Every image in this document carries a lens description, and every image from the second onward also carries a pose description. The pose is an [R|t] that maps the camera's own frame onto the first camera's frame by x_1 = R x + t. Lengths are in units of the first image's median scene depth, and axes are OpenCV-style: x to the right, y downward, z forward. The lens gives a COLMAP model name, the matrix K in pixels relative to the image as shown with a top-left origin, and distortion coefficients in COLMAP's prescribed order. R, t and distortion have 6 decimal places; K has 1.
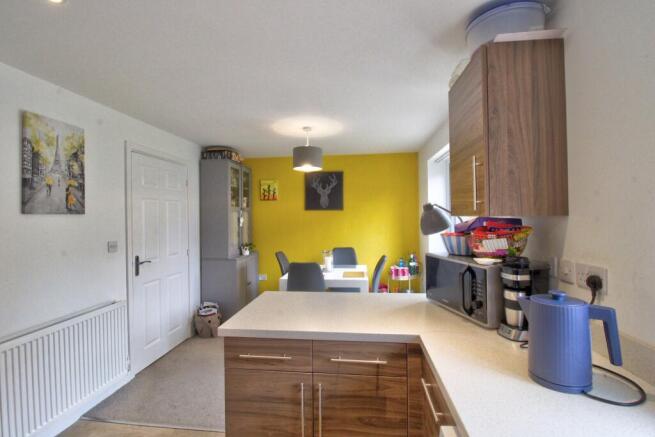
lens RADIAL K [[304.7, 0, 327.1], [0, 304.7, 214.0], [0, 0, 1]] dist [0.000411, -0.012467]
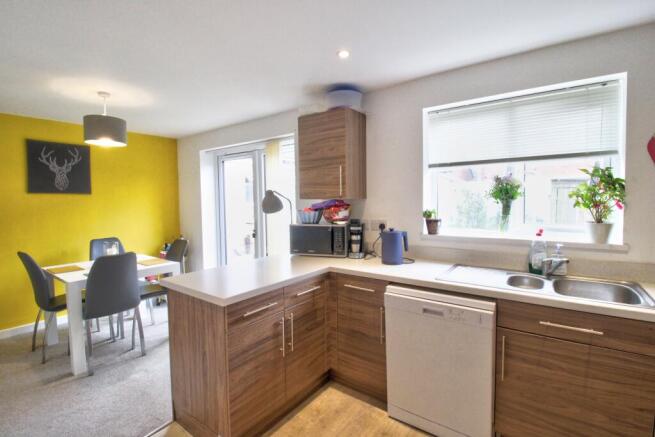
lens RADIAL K [[304.7, 0, 327.1], [0, 304.7, 214.0], [0, 0, 1]] dist [0.000411, -0.012467]
pose [[0.499220, -0.036606, 0.865702, -0.553900], [0.000003, 0.999107, 0.042246, 0.010660], [-0.866475, -0.021087, 0.498774, 0.068146]]
